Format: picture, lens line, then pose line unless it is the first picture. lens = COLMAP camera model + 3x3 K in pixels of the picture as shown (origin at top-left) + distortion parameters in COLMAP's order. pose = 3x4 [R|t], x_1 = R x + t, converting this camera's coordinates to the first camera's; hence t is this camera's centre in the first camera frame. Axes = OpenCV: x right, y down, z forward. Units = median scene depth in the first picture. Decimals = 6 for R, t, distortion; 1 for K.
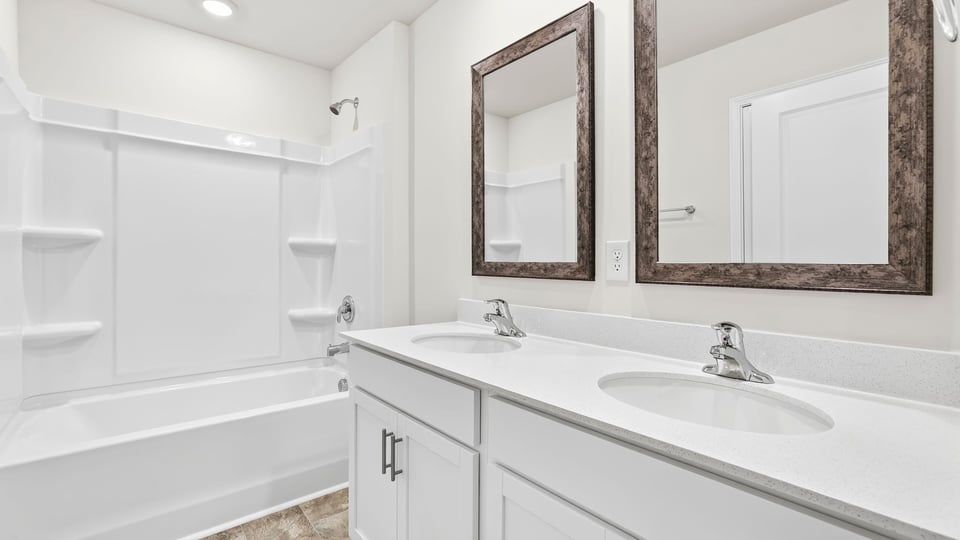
lens RADIAL K [[420.7, 0, 480.8], [0, 420.7, 282.3], [0, 0, 1]] dist [-0.019302, 0.000344]
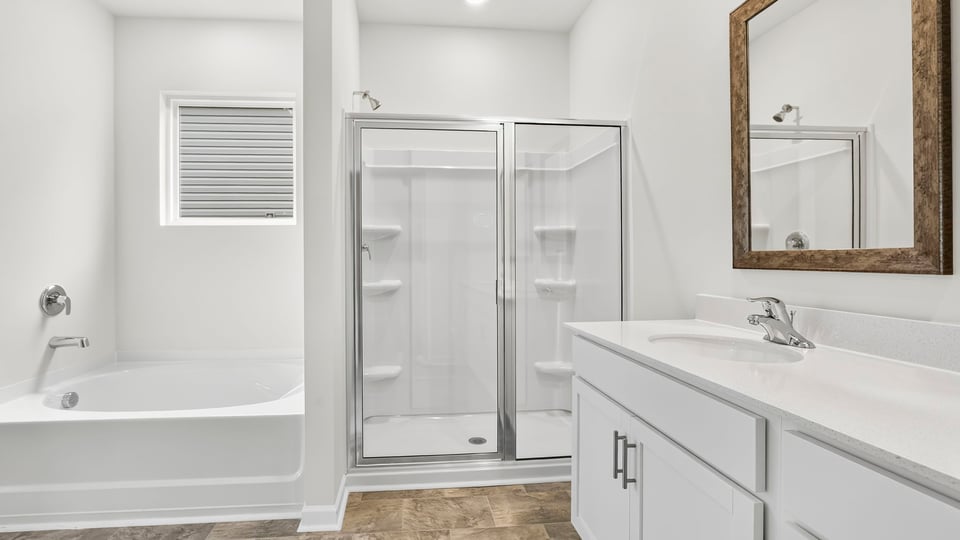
lens RADIAL K [[754.3, 0, 480.6], [0, 754.3, 248.6], [0, 0, 1]] dist [-0.005870, 0.000581]
pose [[0.822390, -0.029457, -0.568161, 0.485574], [-0.001155, 0.998570, -0.053445, 0.029965], [0.568923, 0.044609, 0.821180, -0.574575]]
